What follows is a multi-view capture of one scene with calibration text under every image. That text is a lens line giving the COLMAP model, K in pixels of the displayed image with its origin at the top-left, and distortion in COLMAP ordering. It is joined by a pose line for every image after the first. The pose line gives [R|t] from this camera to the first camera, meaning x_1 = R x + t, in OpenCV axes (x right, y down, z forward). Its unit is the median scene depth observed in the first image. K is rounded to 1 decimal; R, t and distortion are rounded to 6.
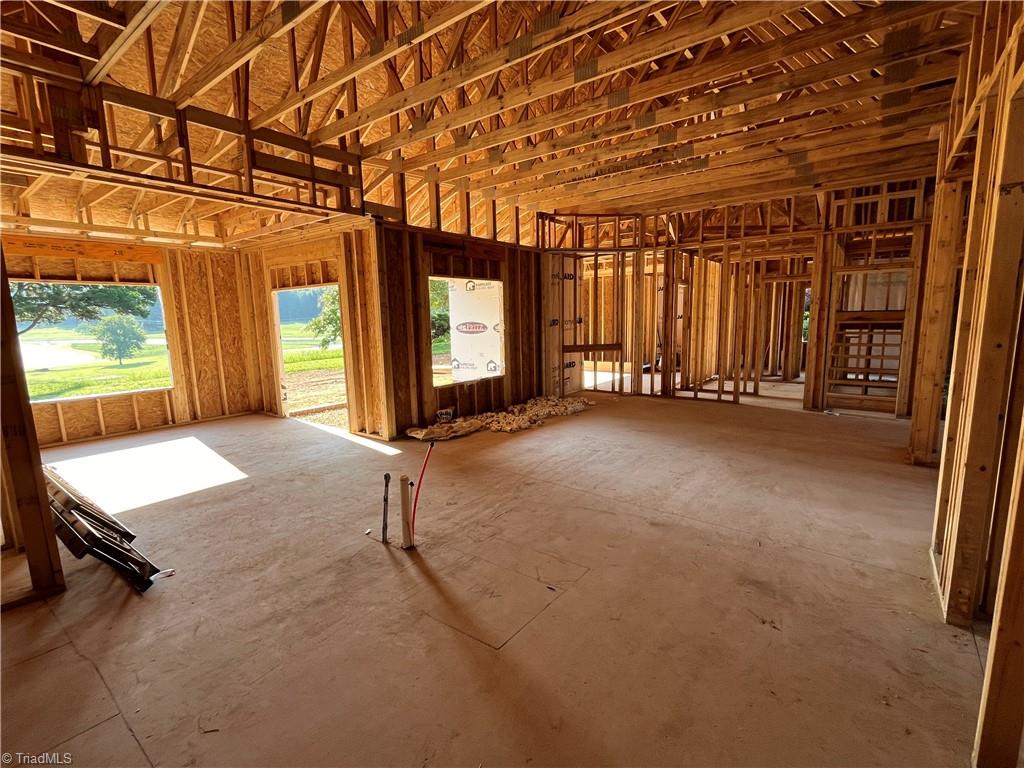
lens RADIAL K [[478.3, 0, 513.2], [0, 478.3, 386.6], [0, 0, 1]] dist [-0.004309, -0.000123]
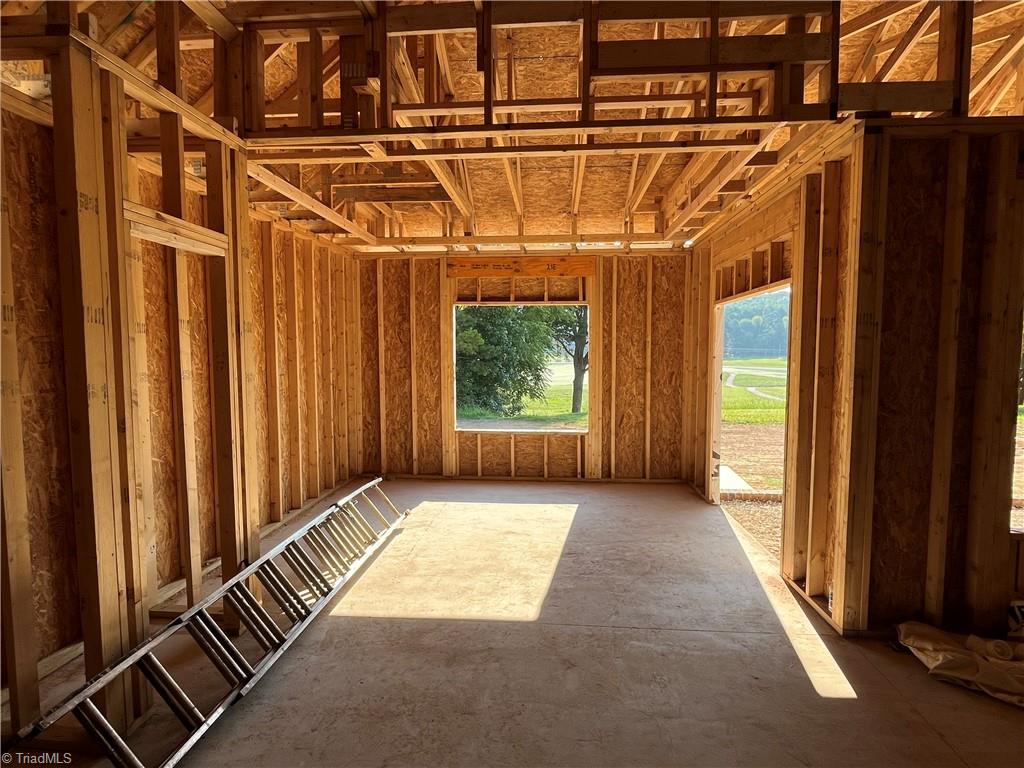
lens RADIAL K [[559.4, 0, 512.2], [0, 559.4, 389.7], [0, 0, 1]] dist [0.000880, 0.002129]
pose [[0.541923, 0.079459, -0.836663, -0.018583], [-0.134012, 0.990953, 0.007310, -0.064207], [0.829675, 0.108162, 0.547669, 0.432682]]
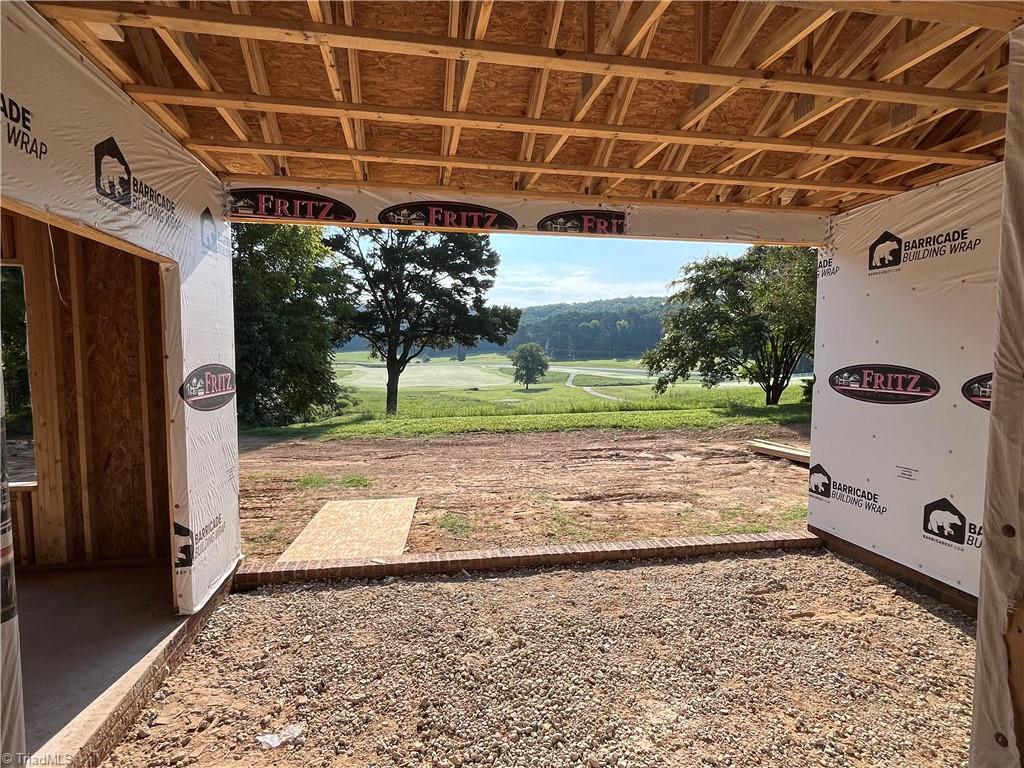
lens RADIAL K [[559.4, 0, 511.5], [0, 559.4, 388.3], [0, 0, 1]] dist [0.000880, 0.002129]
pose [[0.735834, 0.067052, -0.673834, -0.026457], [-0.117303, 0.992663, -0.029318, -0.143556], [0.666924, 0.100616, 0.738301, 1.004898]]
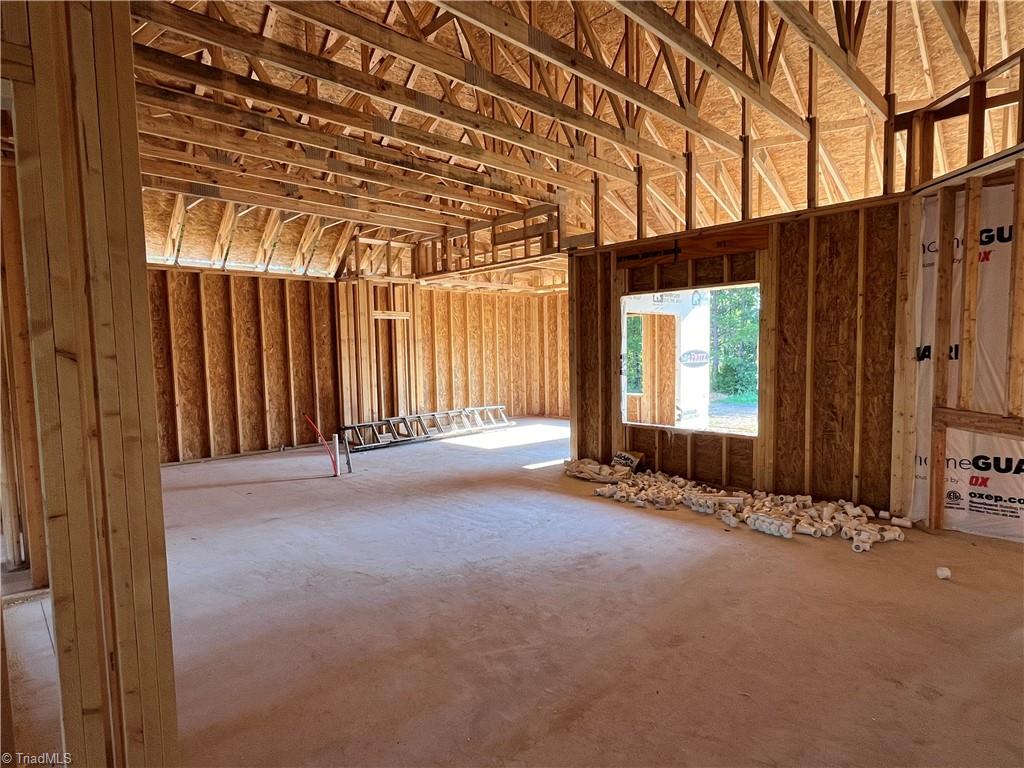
lens RADIAL K [[559.4, 0, 512.8], [0, 559.4, 388.6], [0, 0, 1]] dist [0.000880, 0.002129]
pose [[-0.148399, 0.092099, -0.984630, 0.876091], [-0.121936, 0.986352, 0.110637, -0.152430], [0.981381, 0.136481, -0.135143, 0.963652]]
